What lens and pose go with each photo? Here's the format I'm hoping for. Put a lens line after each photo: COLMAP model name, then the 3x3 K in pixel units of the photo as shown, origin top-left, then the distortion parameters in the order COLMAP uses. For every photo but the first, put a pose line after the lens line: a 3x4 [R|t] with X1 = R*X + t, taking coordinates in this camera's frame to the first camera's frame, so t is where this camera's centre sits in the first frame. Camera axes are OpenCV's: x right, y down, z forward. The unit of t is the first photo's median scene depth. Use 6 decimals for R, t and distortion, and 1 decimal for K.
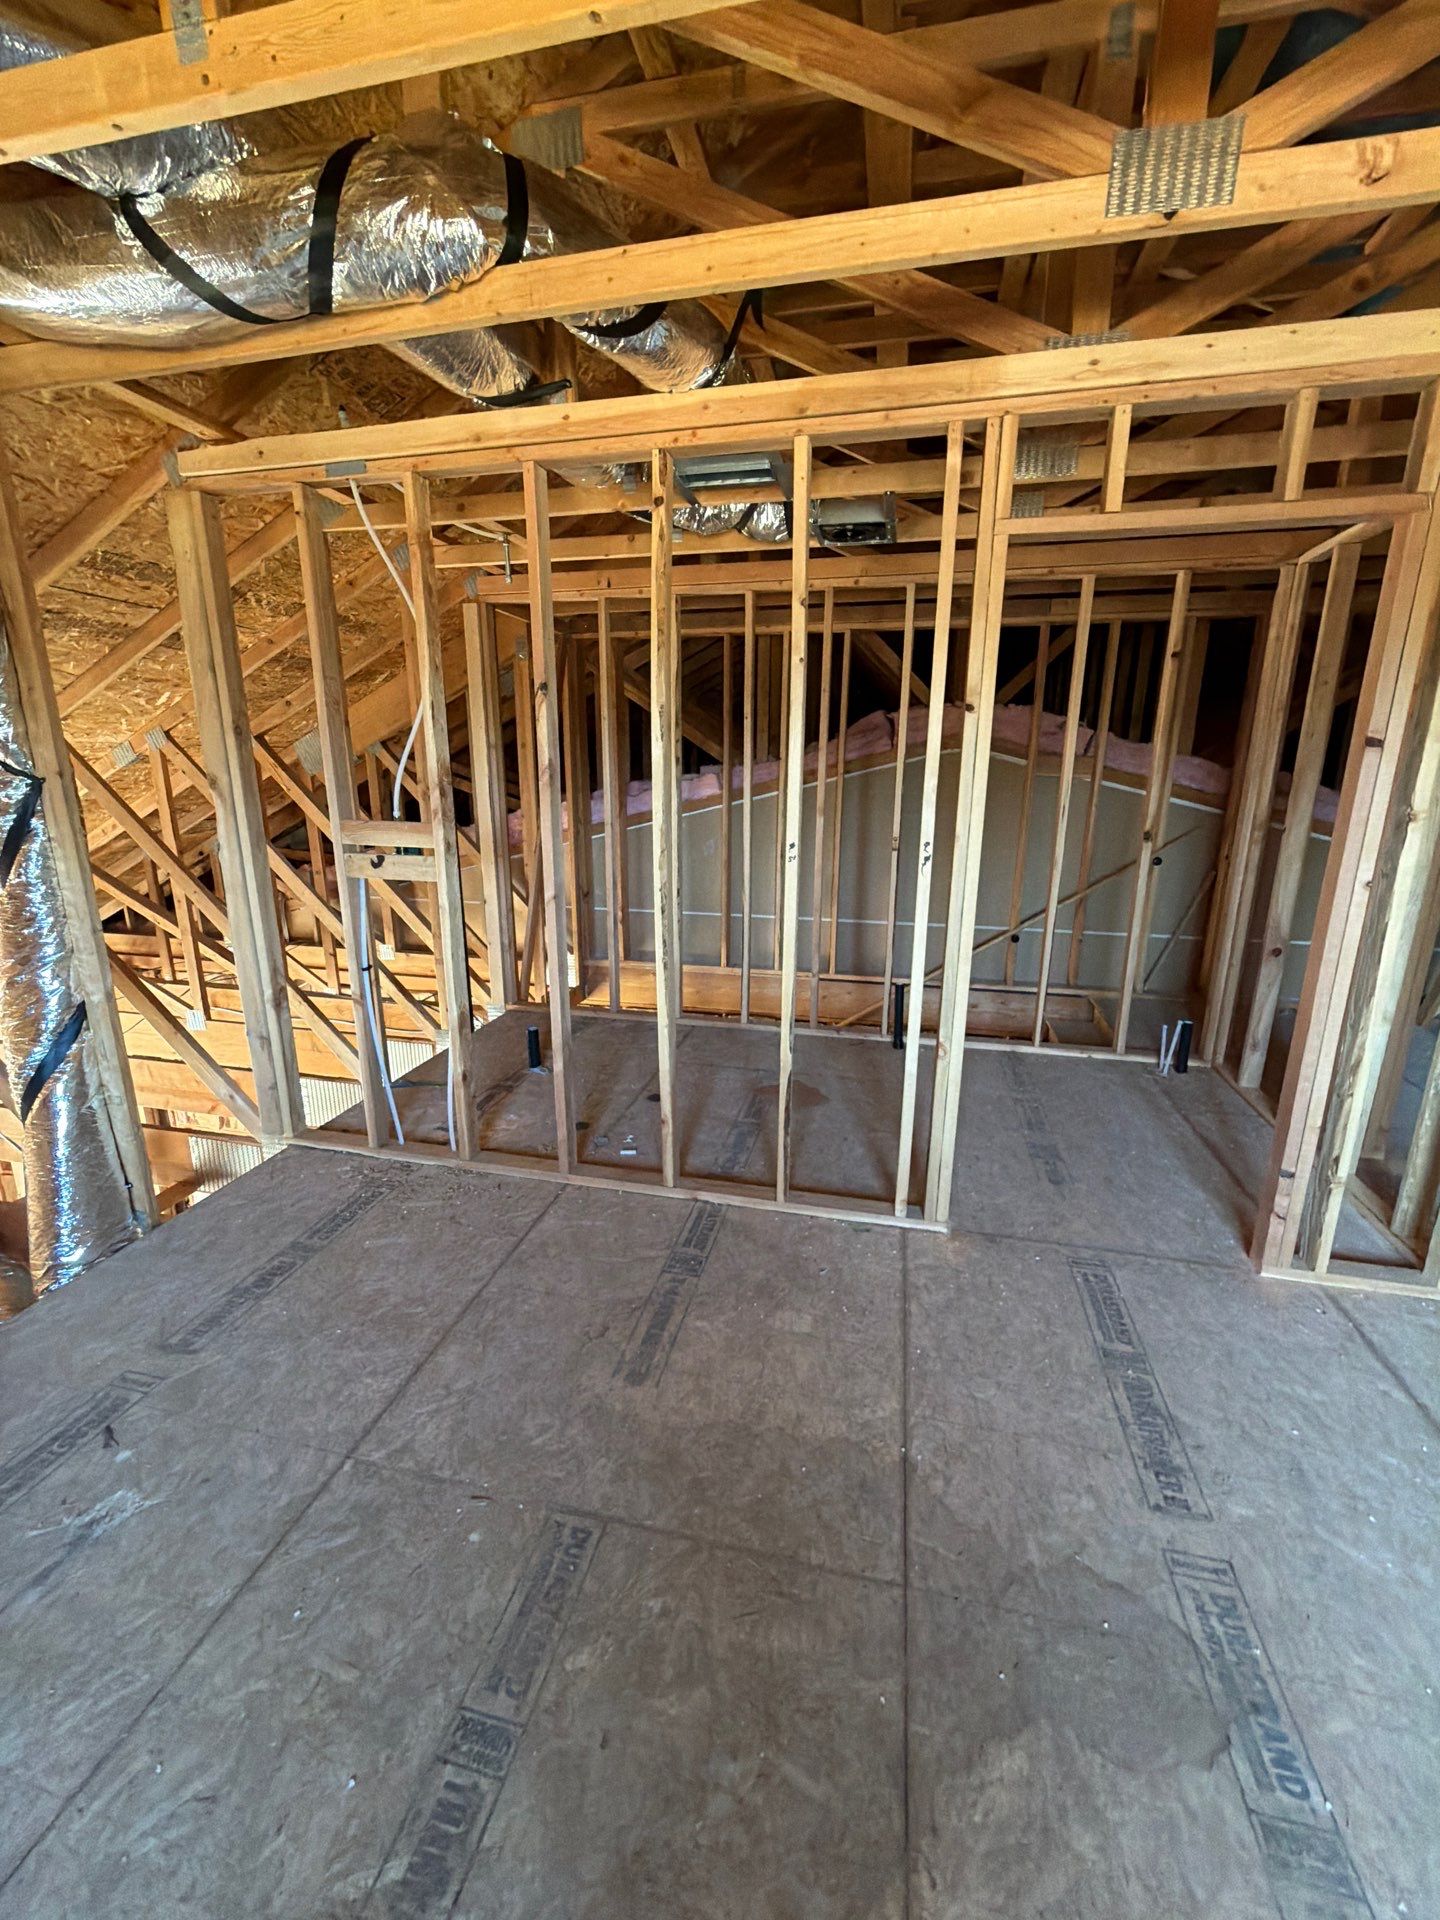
lens RADIAL K [[761.4, 0, 719.1], [0, 761.4, 961.7], [0, 0, 1]] dist [0.000225, -0.000240]
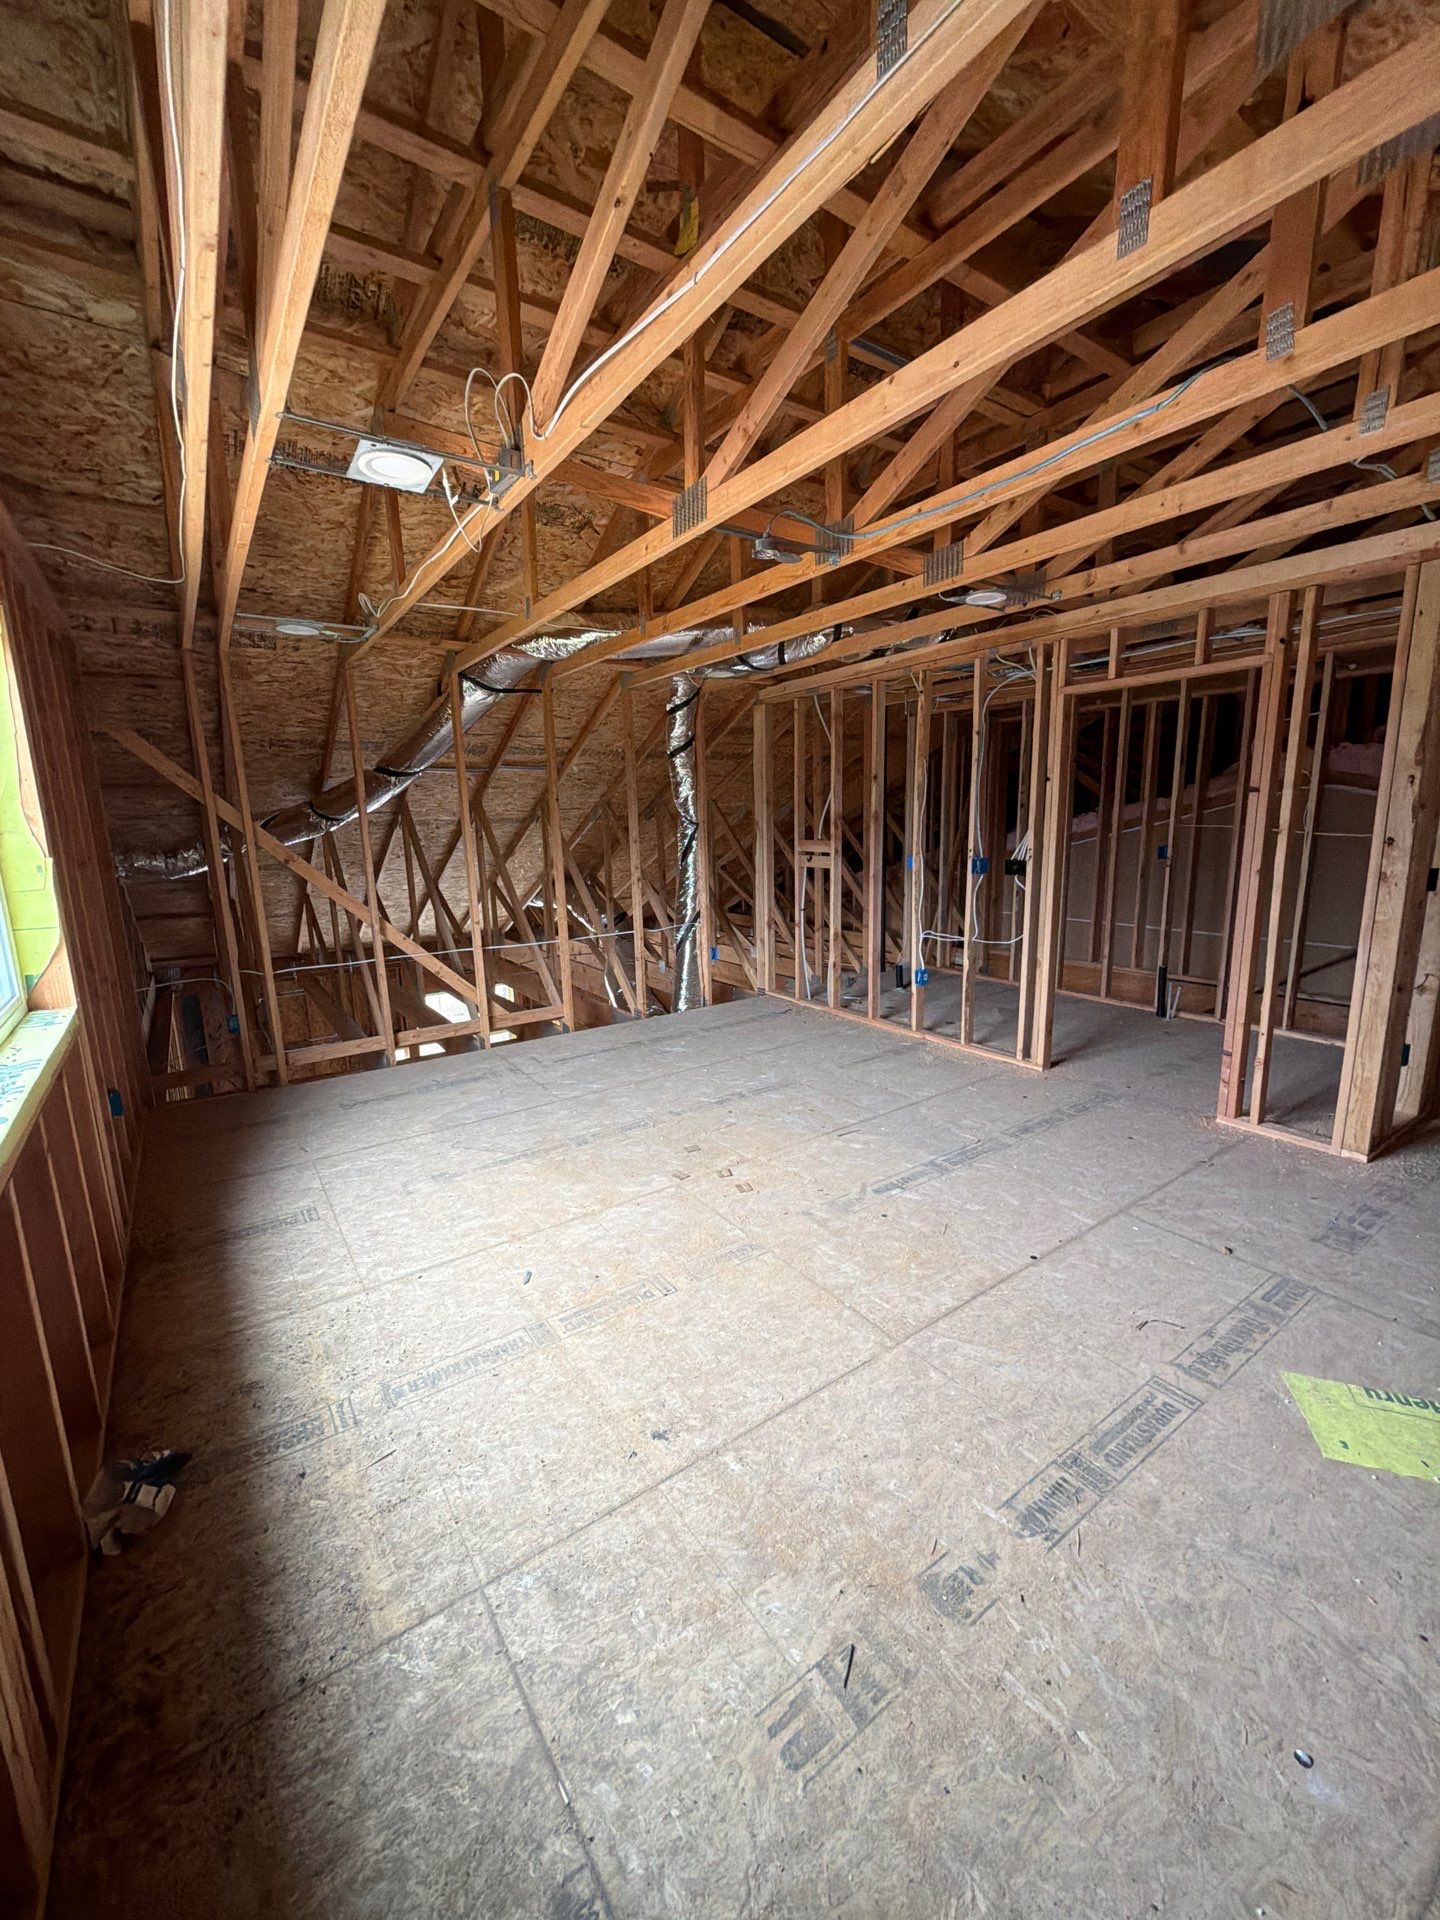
lens RADIAL K [[761.4, 0, 719.3], [0, 761.4, 961.8], [0, 0, 1]] dist [0.000225, -0.000240]
pose [[0.745846, 0.104125, -0.657930, 0.937239], [-0.138883, 0.990309, -0.000714, 0.224817], [0.651480, 0.091908, 0.753078, -0.885693]]
